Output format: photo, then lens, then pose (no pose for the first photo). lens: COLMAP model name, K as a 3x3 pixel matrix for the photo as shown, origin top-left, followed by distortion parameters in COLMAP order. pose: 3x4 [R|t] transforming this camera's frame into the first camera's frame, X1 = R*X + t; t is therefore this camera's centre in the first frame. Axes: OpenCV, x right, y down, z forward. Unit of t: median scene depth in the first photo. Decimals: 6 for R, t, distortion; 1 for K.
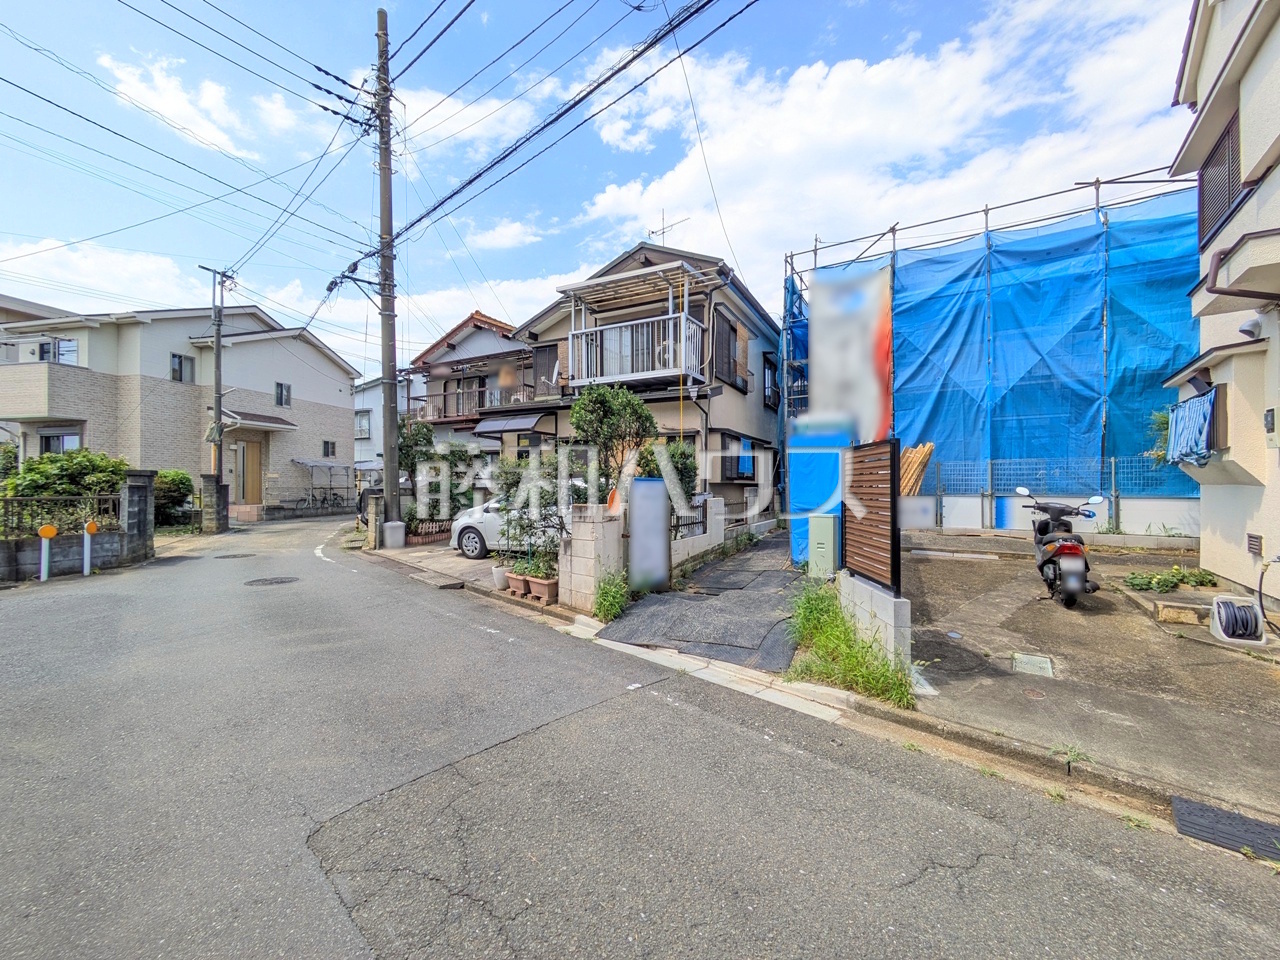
lens RADIAL K [[507.8, 0, 637.9], [0, 507.8, 481.5], [0, 0, 1]] dist [0.000590, 0.000406]
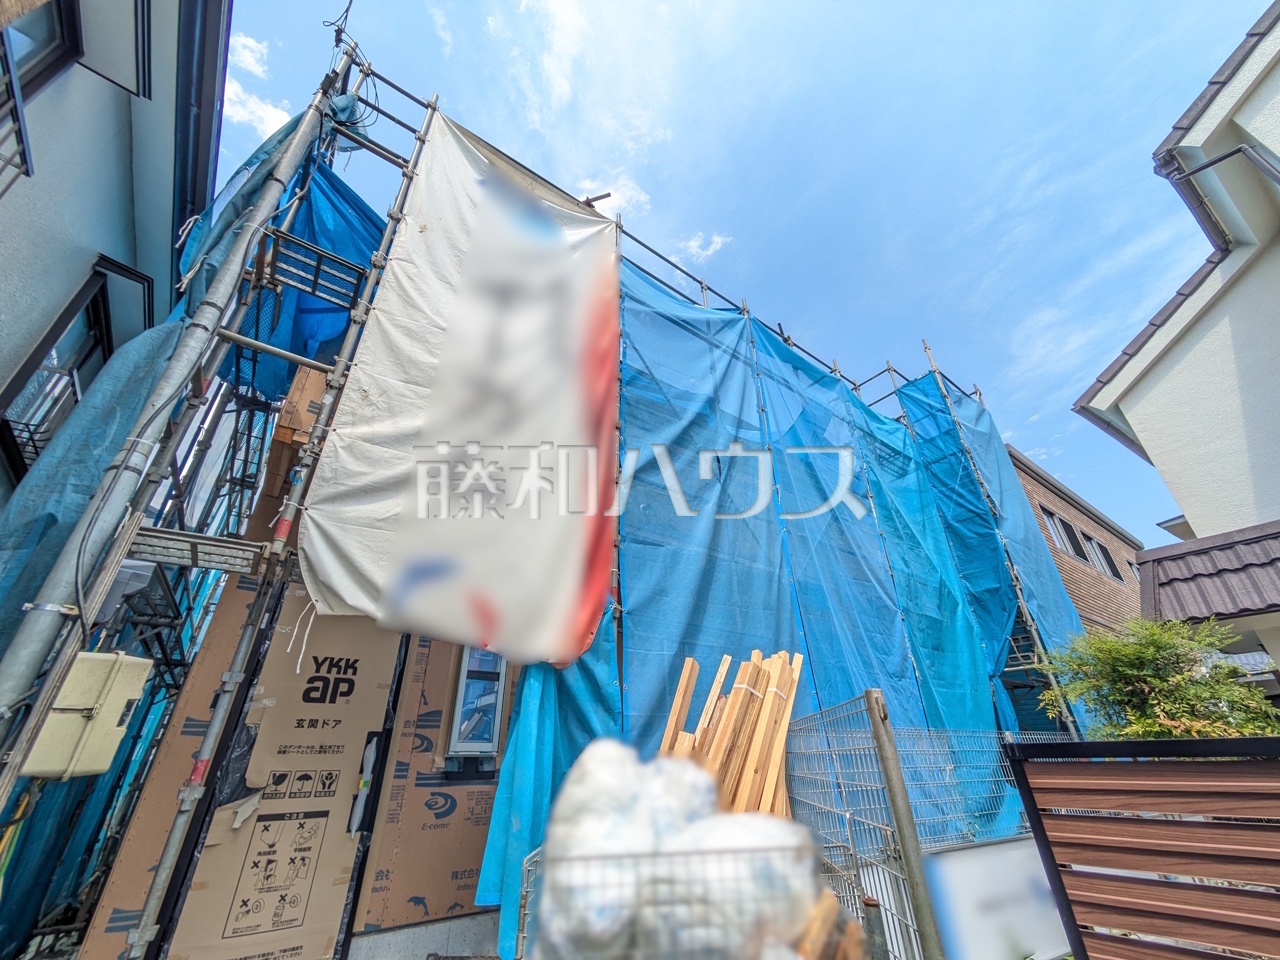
lens RADIAL K [[507.8, 0, 637.9], [0, 507.8, 481.5], [0, 0, 1]] dist [0.000590, 0.000406]
pose [[0.378561, 0.442524, 0.812935, 0.296946], [0.008103, 0.876684, -0.480999, -0.026862], [-0.925541, 0.188674, 0.328293, 1.054437]]
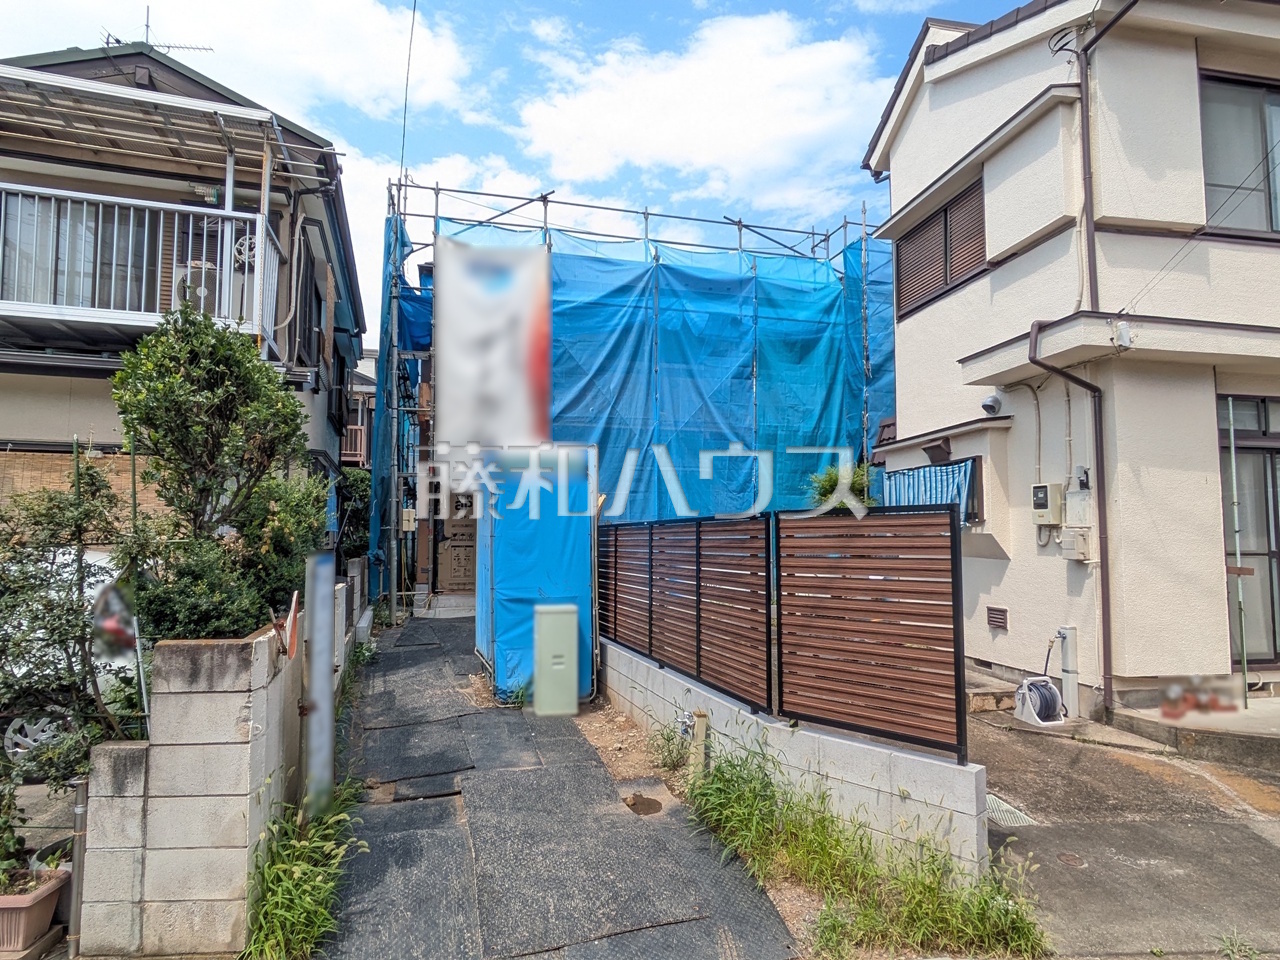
lens RADIAL K [[712.8, 0, 628.2], [0, 712.8, 498.2], [0, 0, 1]] dist [-0.002779, 0.001076]
pose [[0.694495, 0.041517, 0.718298, -0.160181], [-0.004600, 0.998570, -0.053270, -0.017332], [-0.719482, 0.033692, 0.693693, 0.274601]]
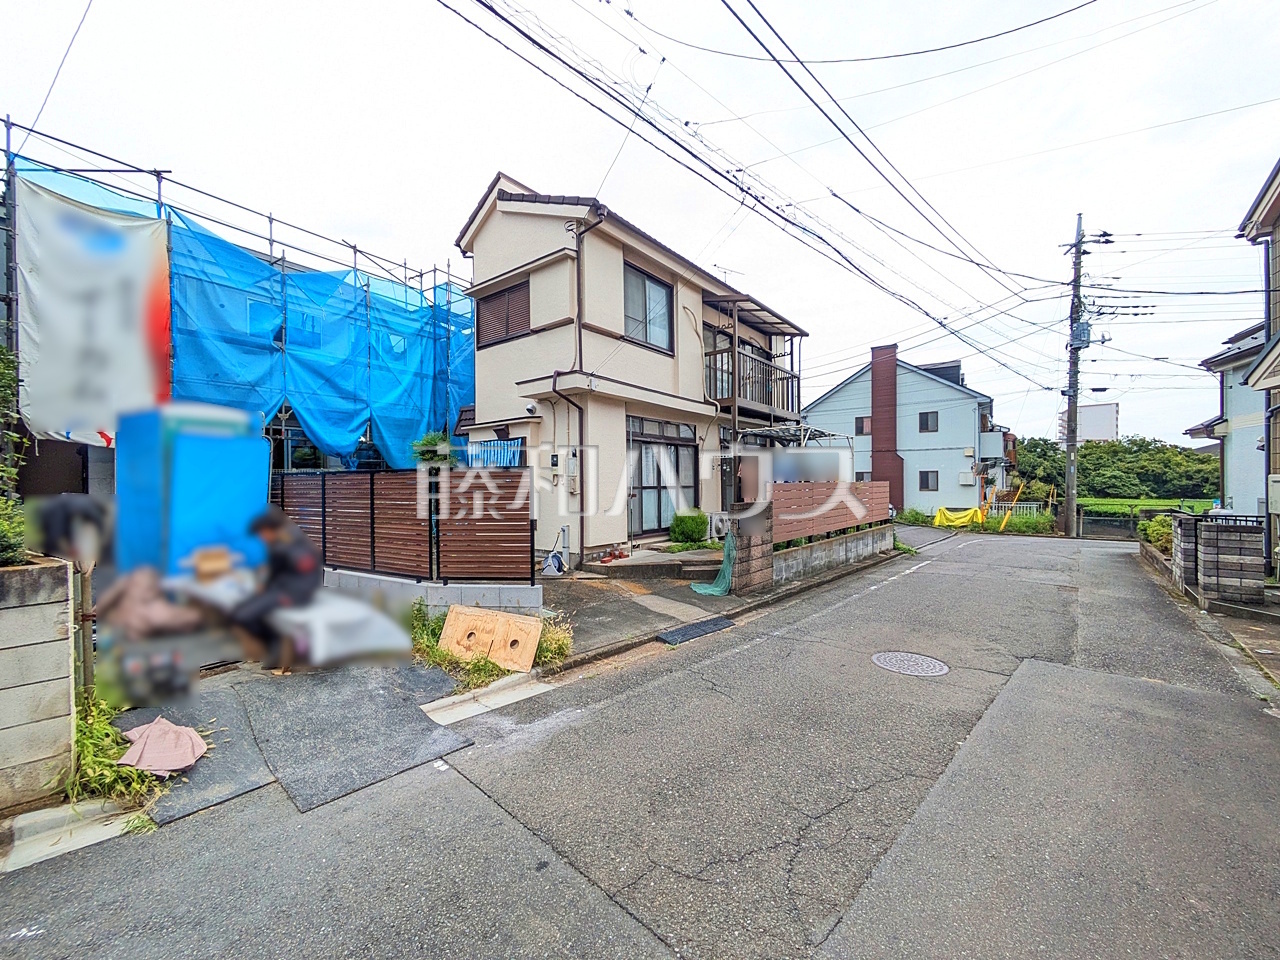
lens RADIAL K [[507.0, 0, 637.8], [0, 507.0, 483.0], [0, 0, 1]] dist [-0.000134, -0.000198]
pose [[0.044593, -0.004468, 0.998995, -0.322244], [0.001763, 0.999989, 0.004394, -0.018057], [-0.999004, 0.001565, 0.044601, 0.267553]]
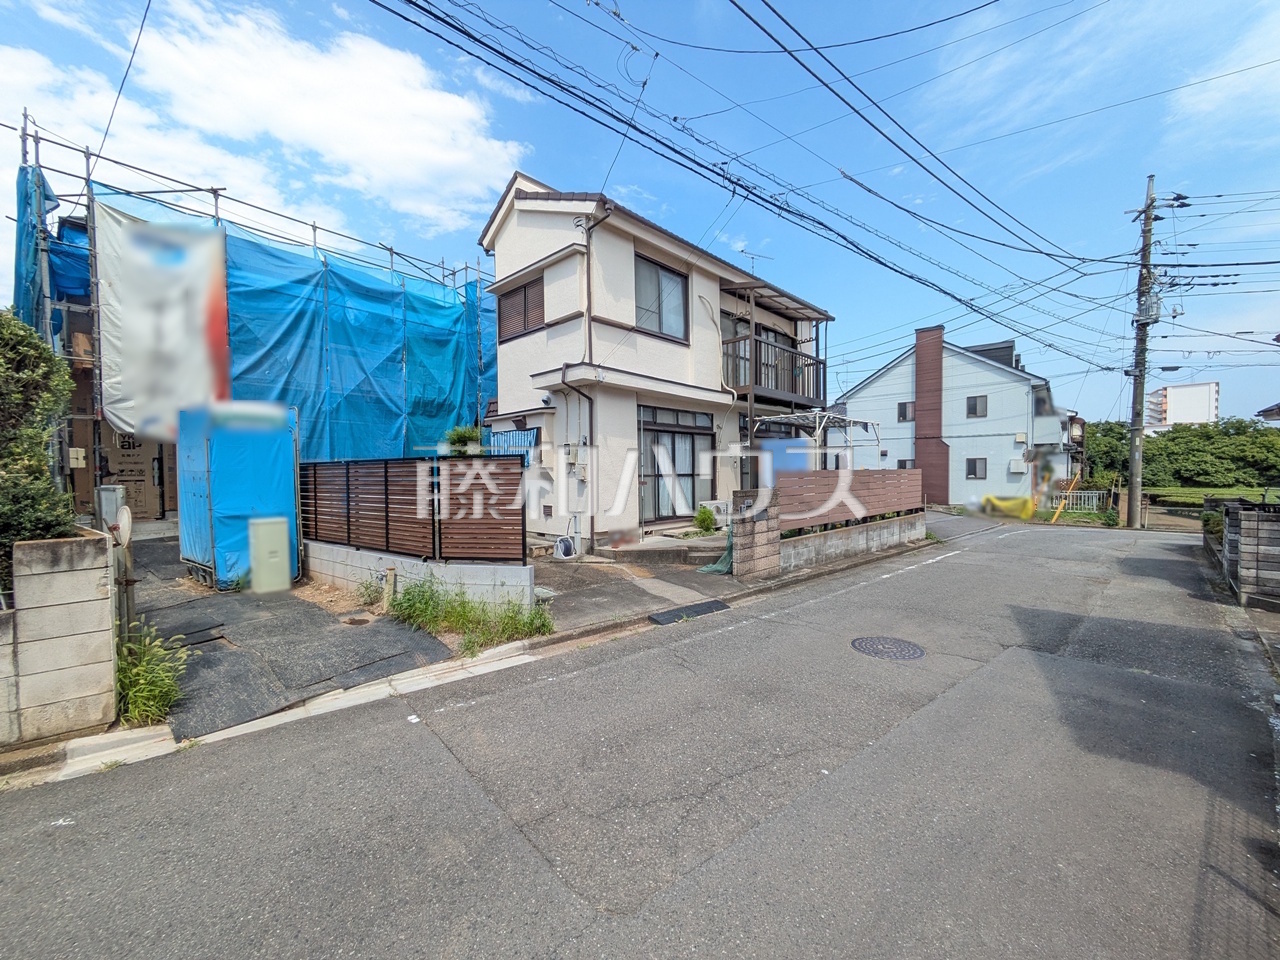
lens RADIAL K [[507.8, 0, 637.9], [0, 507.8, 481.5], [0, 0, 1]] dist [0.000590, 0.000406]
pose [[0.138665, -0.022944, 0.990074, -0.343040], [0.004602, 0.999736, 0.022523, -0.015545], [-0.990329, 0.001434, 0.138734, 0.195154]]
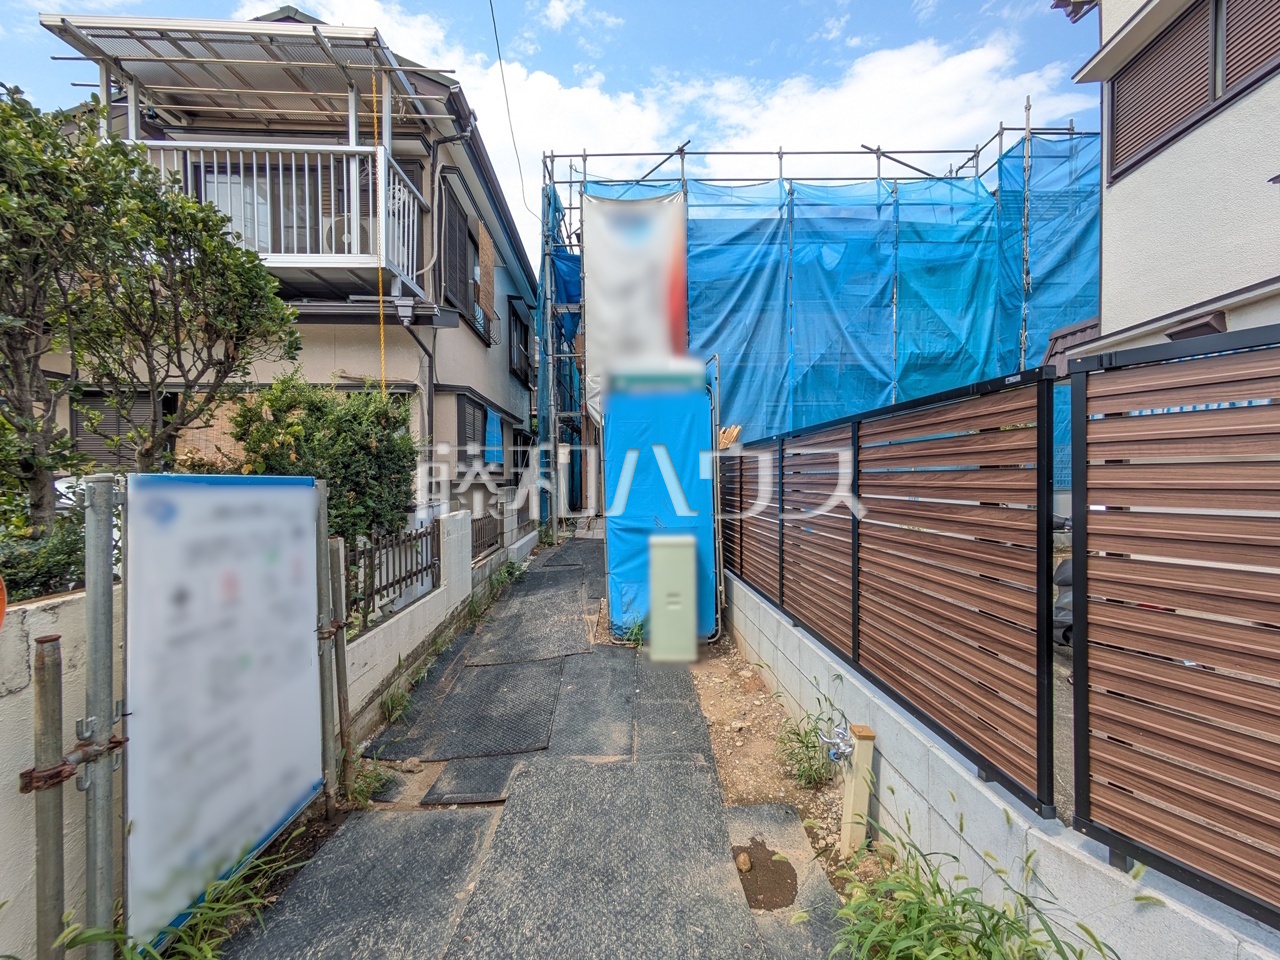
lens RADIAL K [[507.8, 0, 637.9], [0, 507.8, 481.5], [0, 0, 1]] dist [0.000590, 0.000406]
pose [[0.855086, -0.013490, 0.518310, 0.043867], [0.005935, 0.999851, 0.016231, -0.004711], [-0.518452, -0.010803, 0.855039, 0.452602]]
